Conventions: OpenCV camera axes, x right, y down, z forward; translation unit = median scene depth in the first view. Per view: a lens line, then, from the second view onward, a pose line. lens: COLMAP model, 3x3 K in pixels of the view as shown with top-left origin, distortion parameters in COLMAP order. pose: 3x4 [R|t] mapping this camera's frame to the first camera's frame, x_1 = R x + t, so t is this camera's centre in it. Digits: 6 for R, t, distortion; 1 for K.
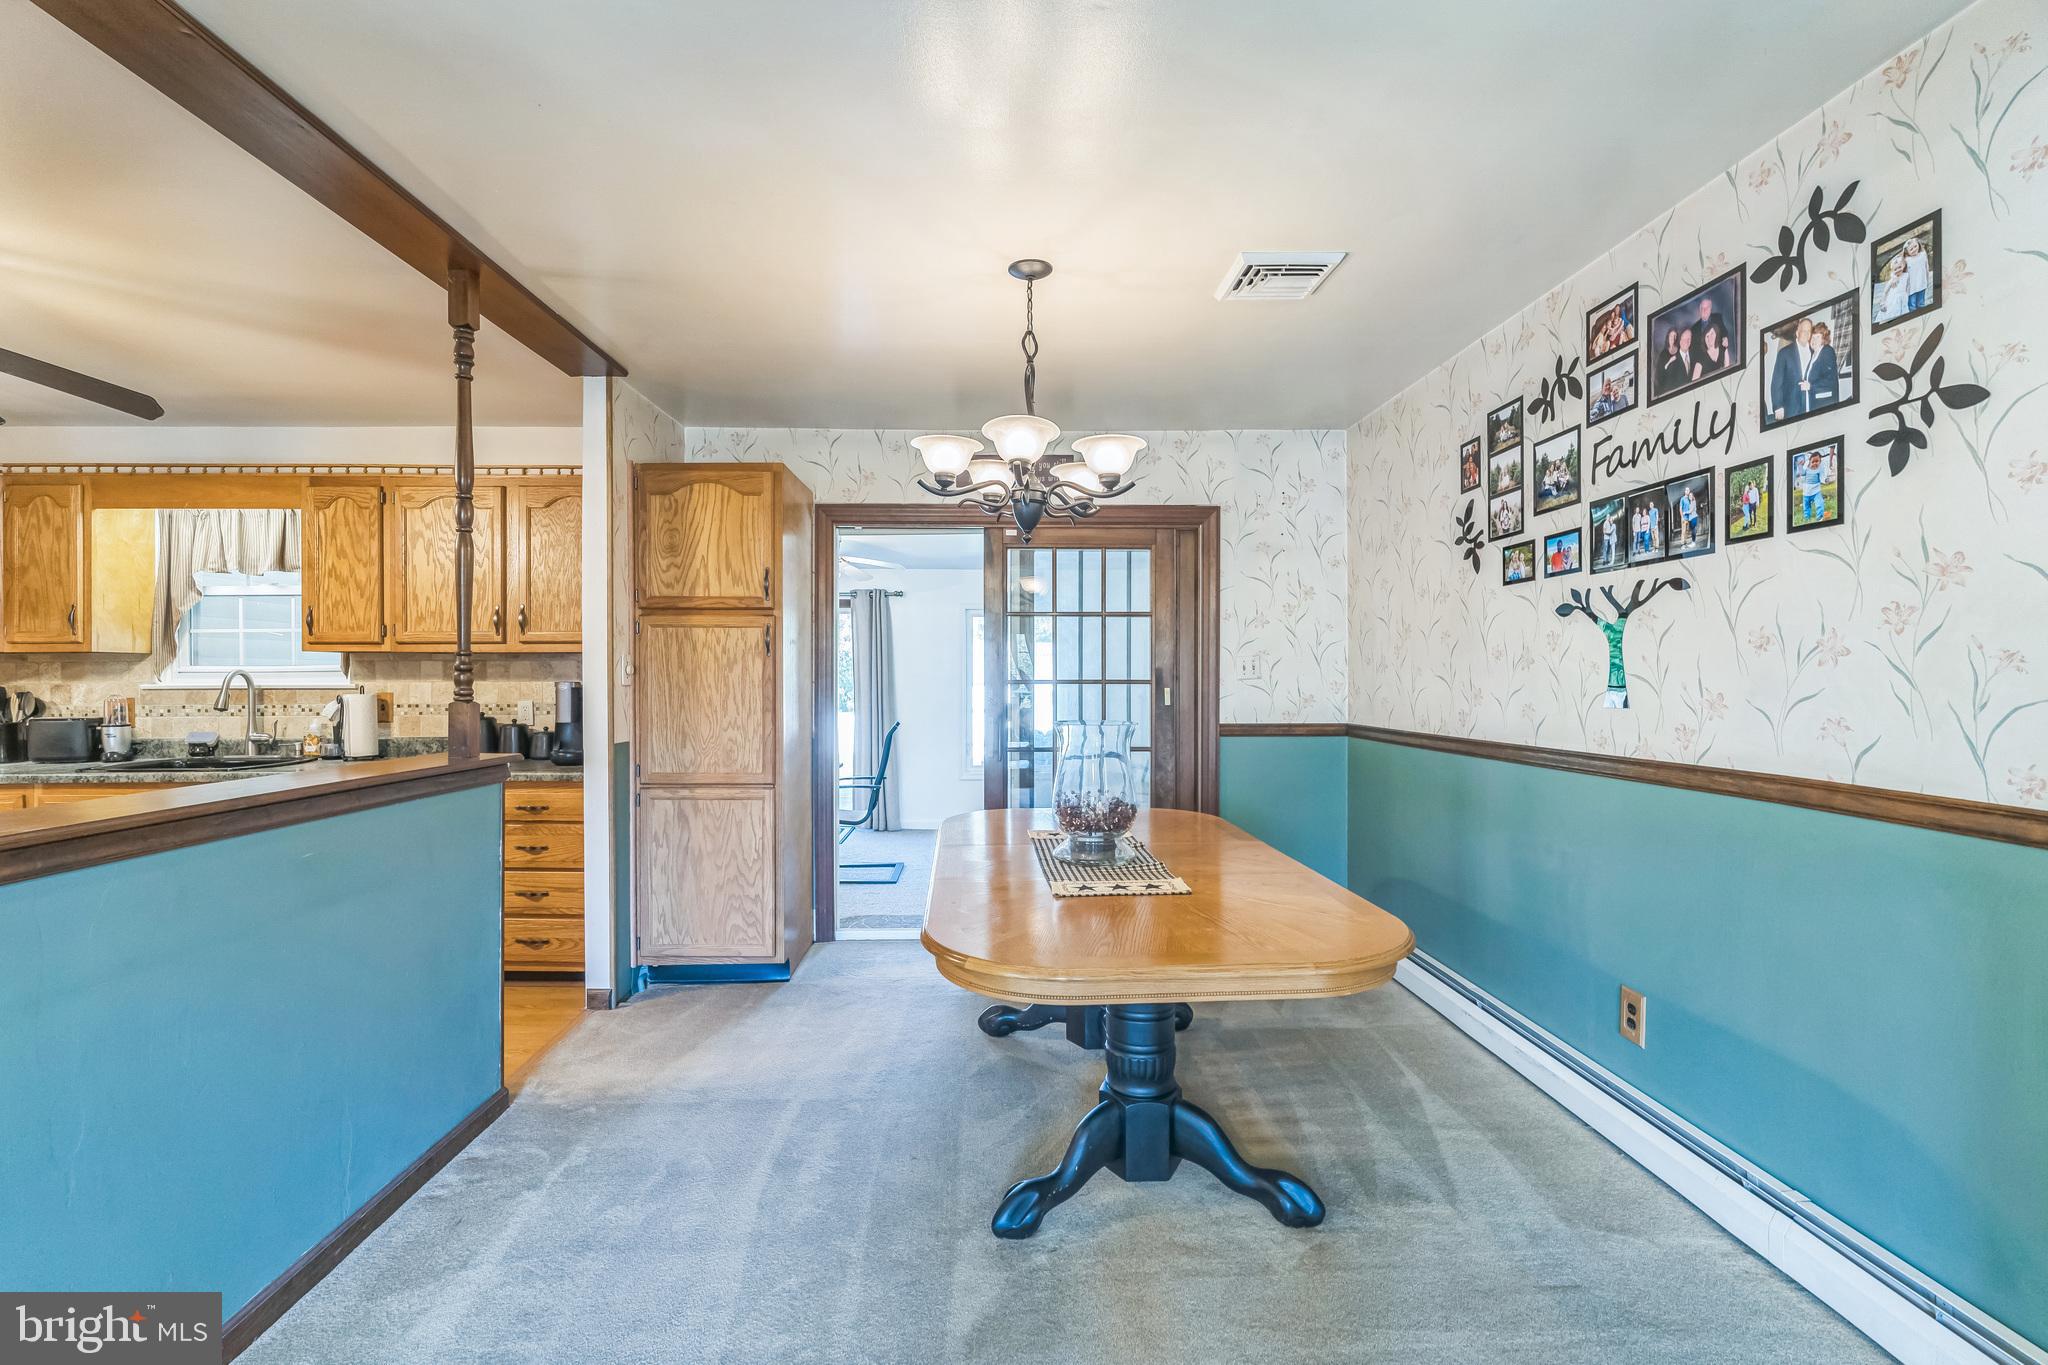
lens RADIAL K [[904.3, 0, 1021.1], [0, 904.3, 677.4], [0, 0, 1]] dist [-0.012392, 0.002593]
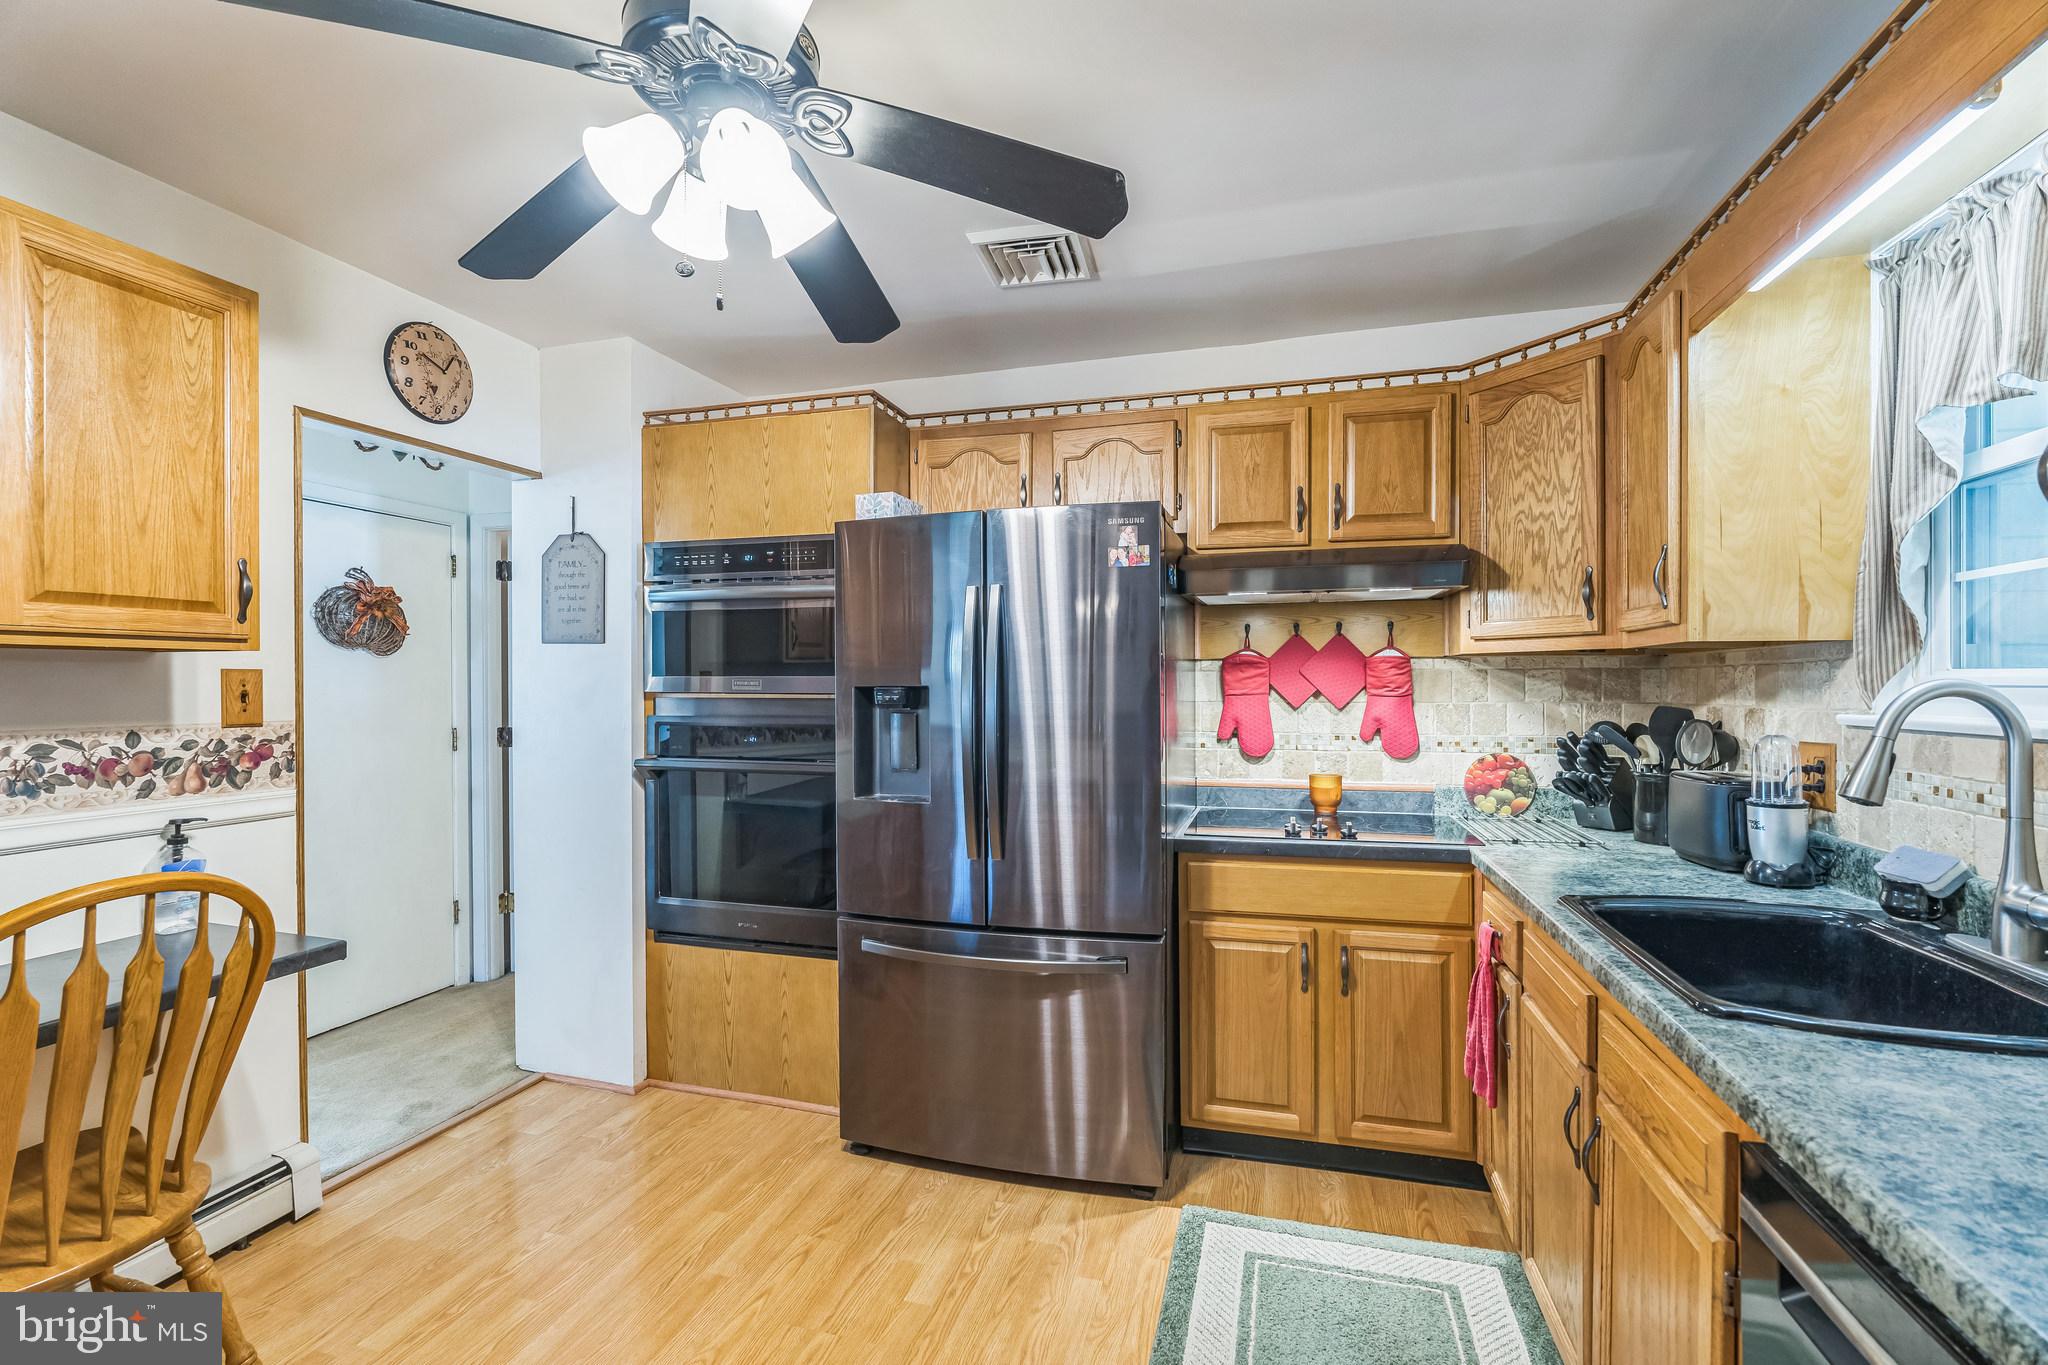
lens RADIAL K [[904.3, 0, 1024.0], [0, 904.3, 685.6], [0, 0, 1]] dist [-0.012392, 0.002593]
pose [[-0.307457, 0.007432, -0.951533, -0.483046], [0.000564, 0.999971, 0.007628, -0.009698], [0.951562, 0.001809, -0.307453, 0.807422]]
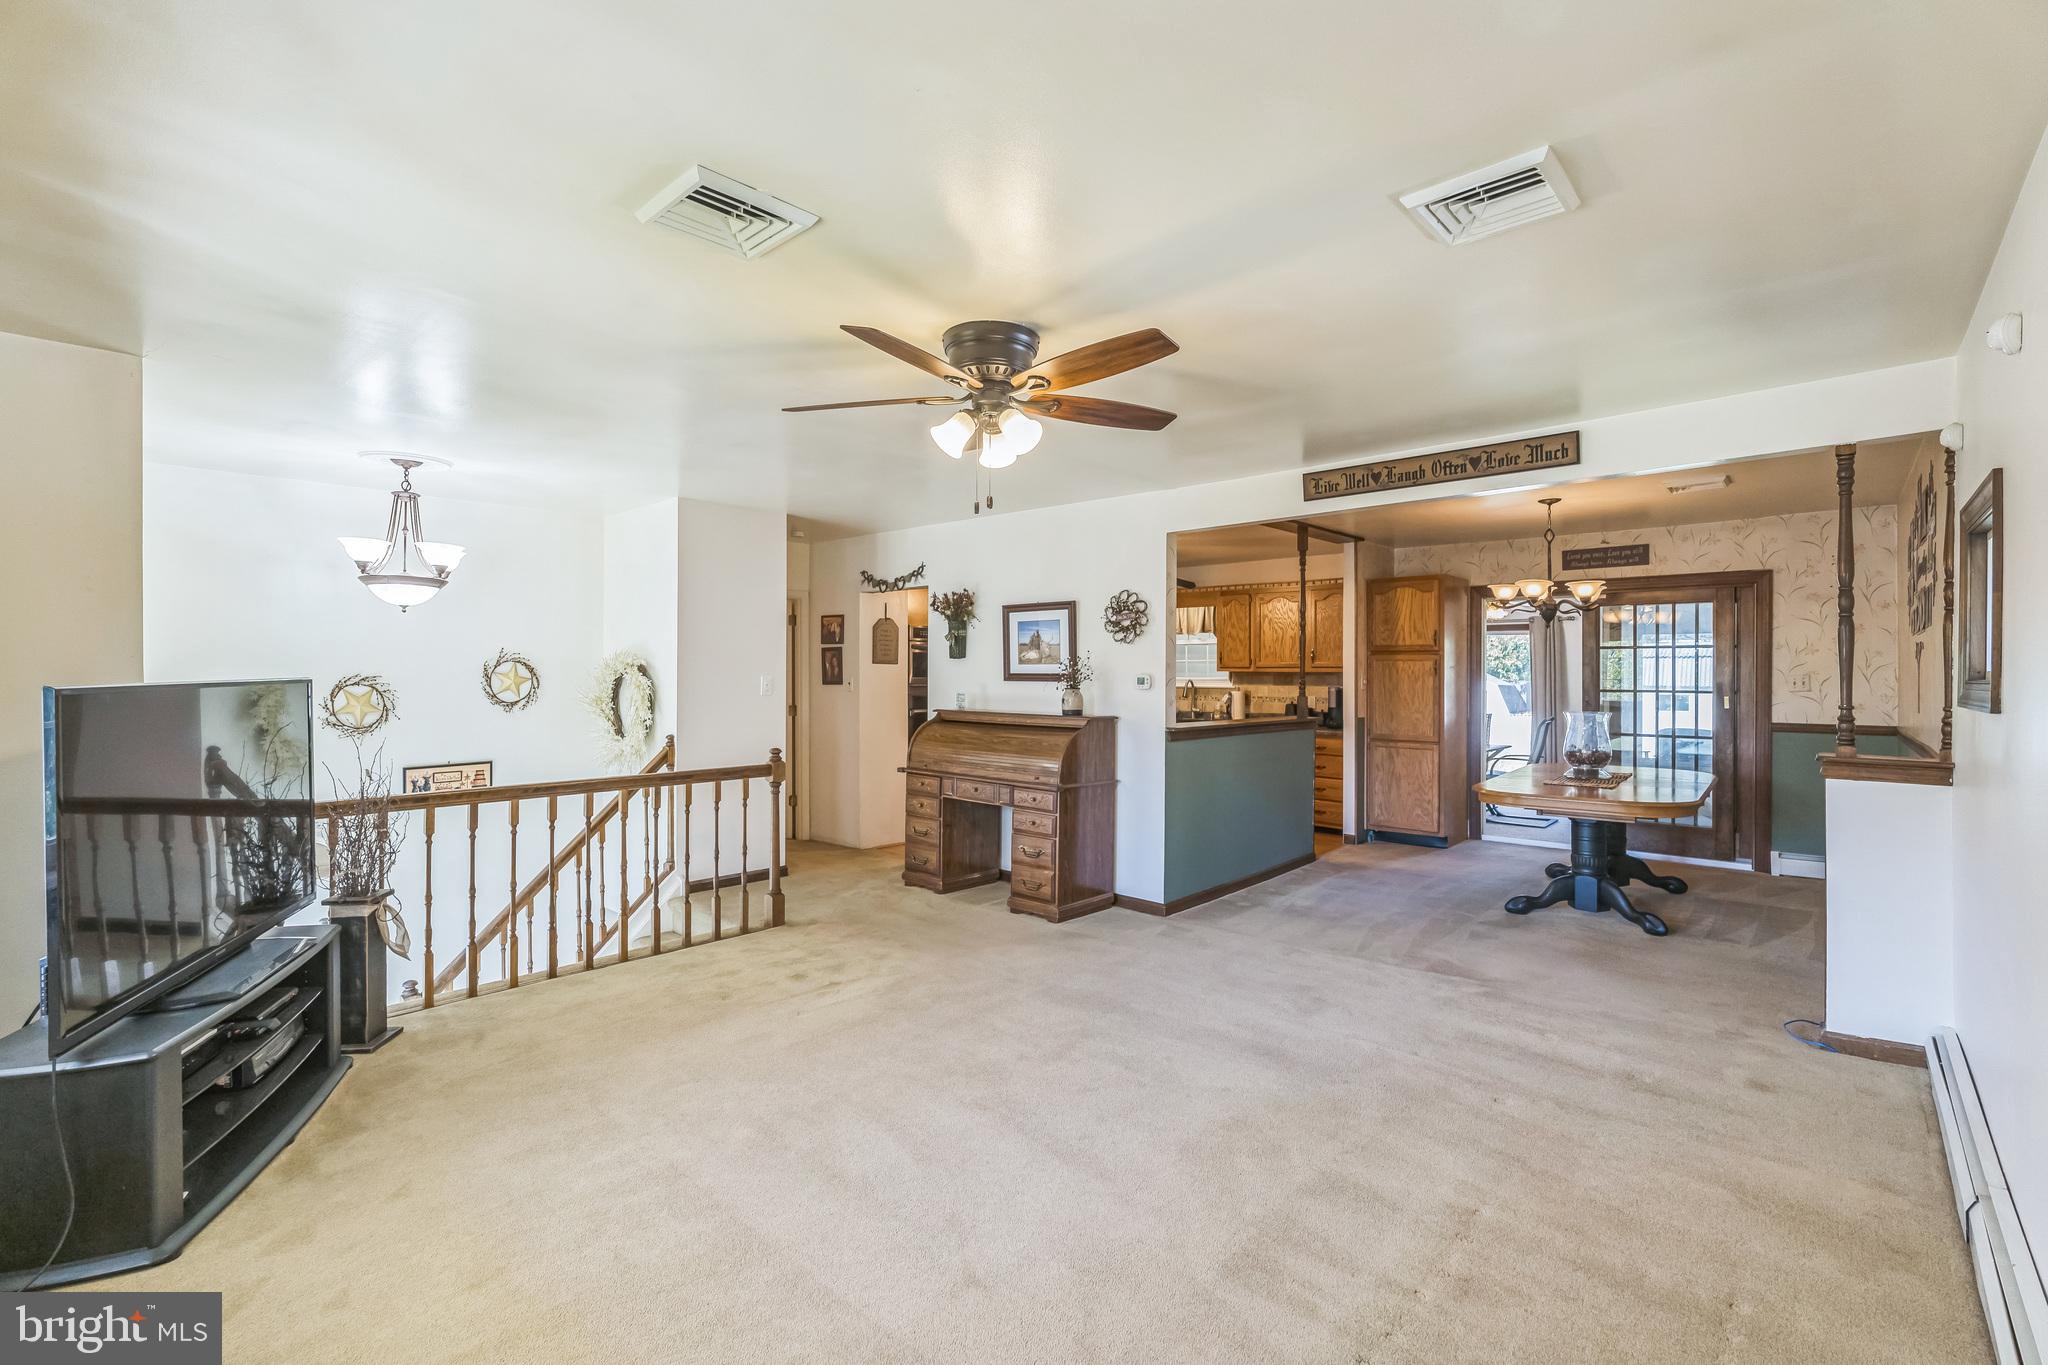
lens RADIAL K [[904.3, 0, 1020.2], [0, 904.3, 672.5], [0, 0, 1]] dist [-0.012392, 0.002593]
pose [[0.717416, 0.003265, -0.696637, 0.389940], [-0.005890, 0.999982, -0.001379, -0.020507], [0.696620, 0.005093, 0.717423, -0.917631]]
